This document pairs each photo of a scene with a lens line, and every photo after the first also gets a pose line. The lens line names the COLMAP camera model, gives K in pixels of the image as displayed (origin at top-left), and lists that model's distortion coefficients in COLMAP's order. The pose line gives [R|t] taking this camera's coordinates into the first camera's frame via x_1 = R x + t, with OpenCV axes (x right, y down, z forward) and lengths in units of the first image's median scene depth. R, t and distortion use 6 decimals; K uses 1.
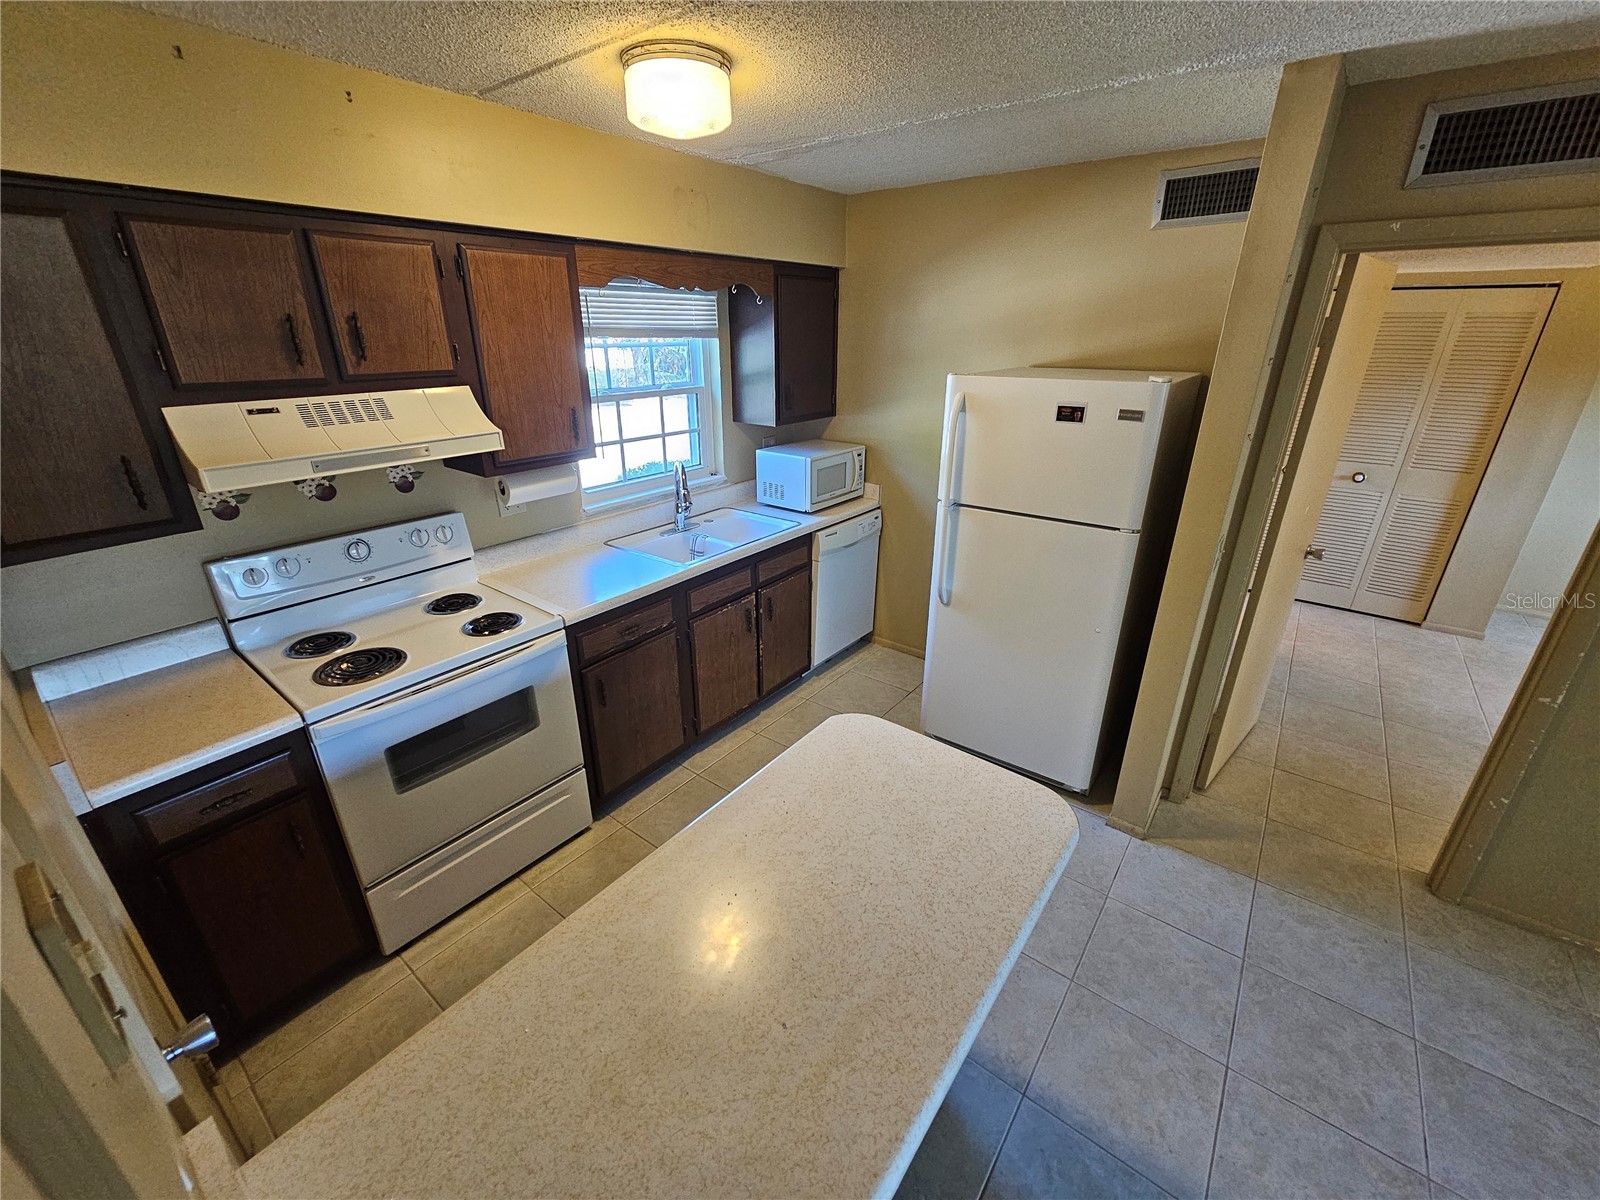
lens RADIAL K [[650.0, 0, 798.9], [0, 650.0, 598.7], [0, 0, 1]] dist [0.002522, 0.000384]
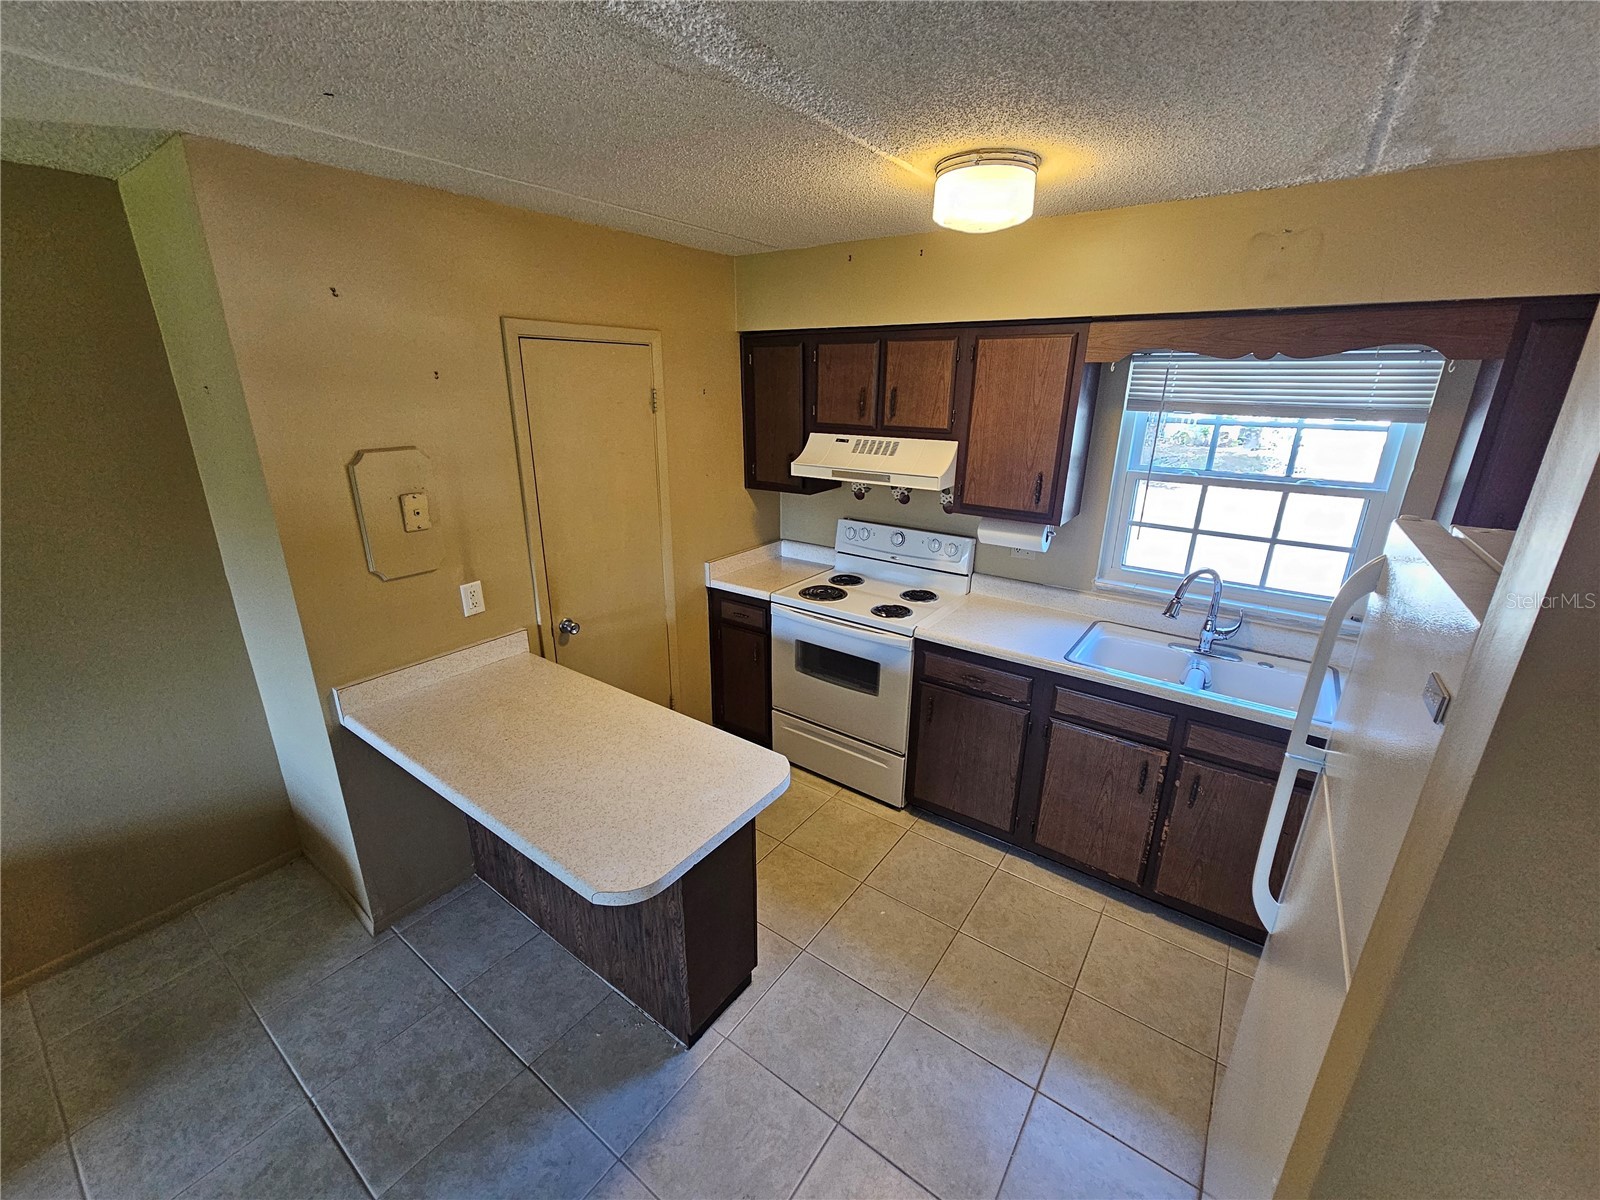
lens RADIAL K [[652.3, 0, 798.8], [0, 652.3, 597.5], [0, 0, 1]] dist [0.000407, 0.001046]
pose [[0.034081, 0.317365, -0.947691, 0.752793], [-0.393323, 0.875980, 0.279205, -0.273077], [0.918768, 0.363233, 0.154681, 0.578391]]
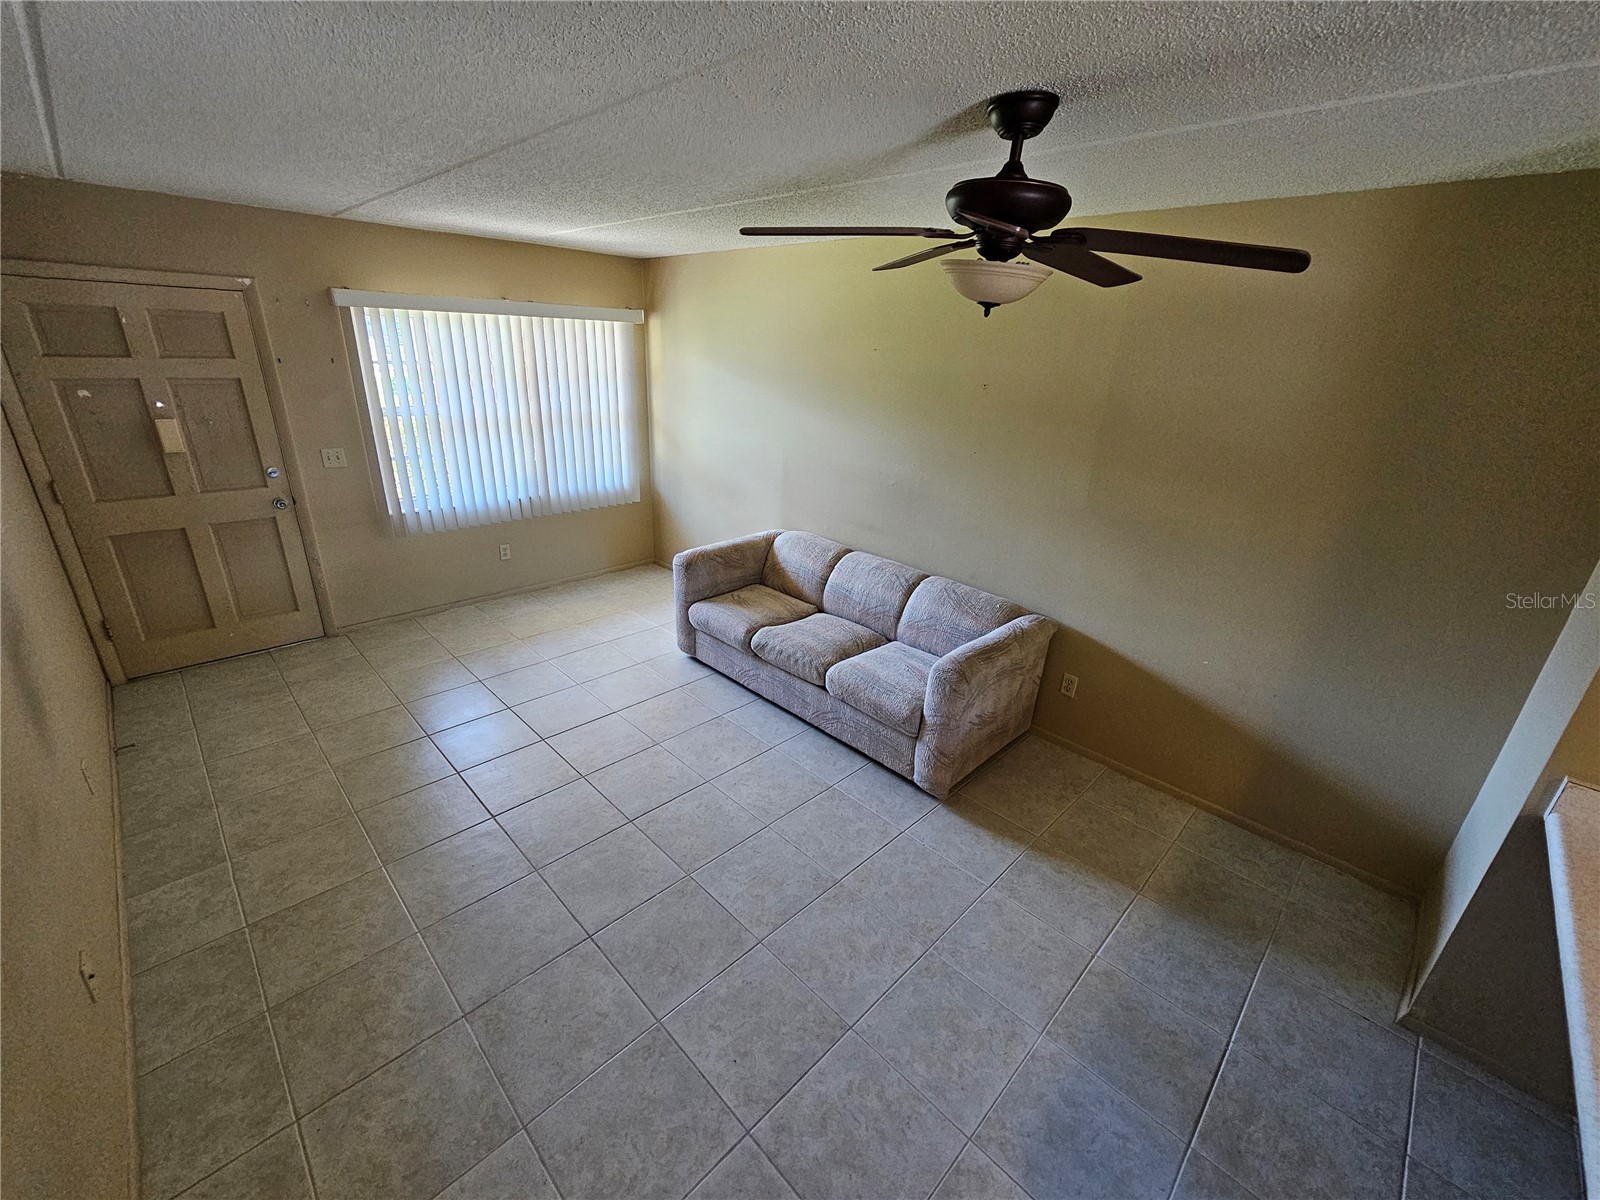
lens RADIAL K [[652.3, 0, 798.8], [0, 652.3, 597.5], [0, 0, 1]] dist [0.000407, 0.001046]
pose [[-0.990999, -0.084066, 0.104179, 0.698071], [0.011415, 0.722327, 0.691457, -0.311080], [-0.133379, 0.686423, -0.714866, 0.668265]]
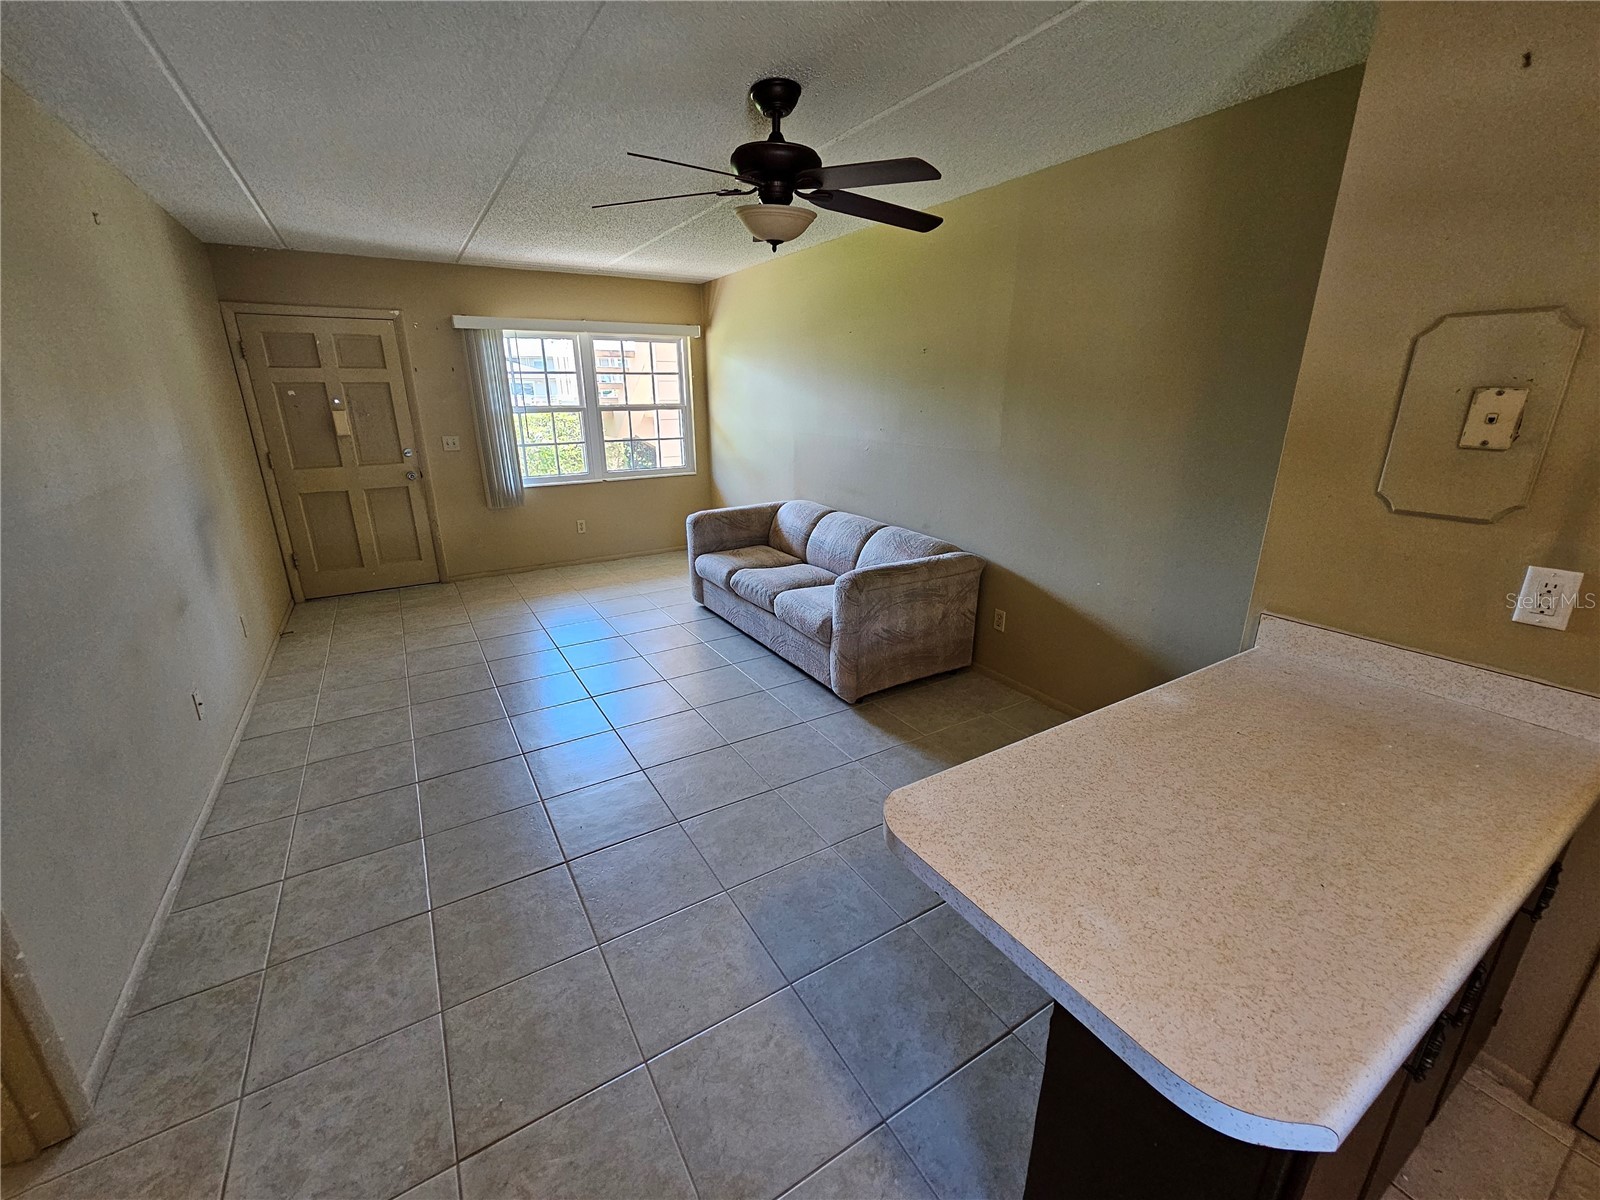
lens RADIAL K [[648.2, 0, 798.7], [0, 648.2, 596.2], [0, 0, 1]] dist [-0.000834, -0.000001]
pose [[-0.935874, -0.103623, 0.336752, 0.173555], [0.139681, 0.768338, 0.624617, -0.227962], [-0.323464, 0.631601, -0.704593, 0.881611]]
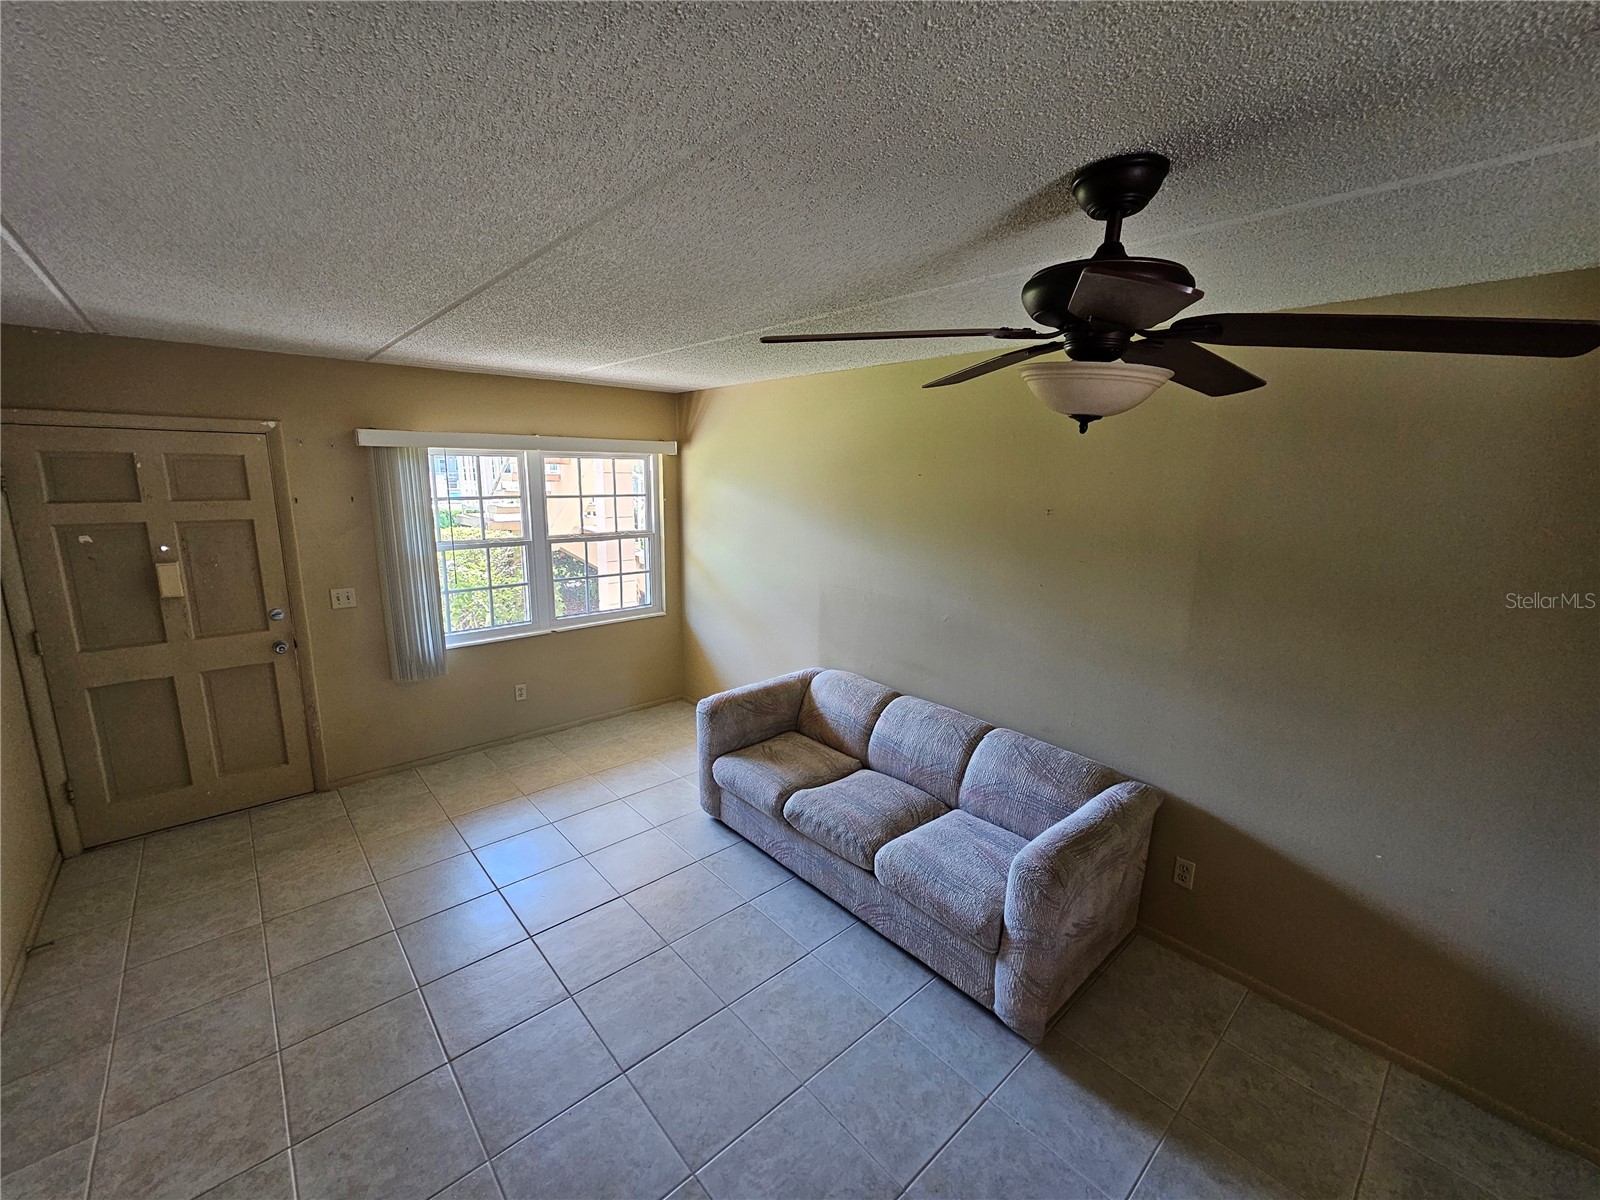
lens RADIAL K [[650.0, 0, 798.9], [0, 650.0, 598.7], [0, 0, 1]] dist [0.002522, 0.000384]
pose [[-0.983172, -0.051571, 0.175250, 0.727019], [0.054882, 0.831625, 0.552619, -0.230173], [-0.174241, 0.552938, -0.814800, 0.468560]]
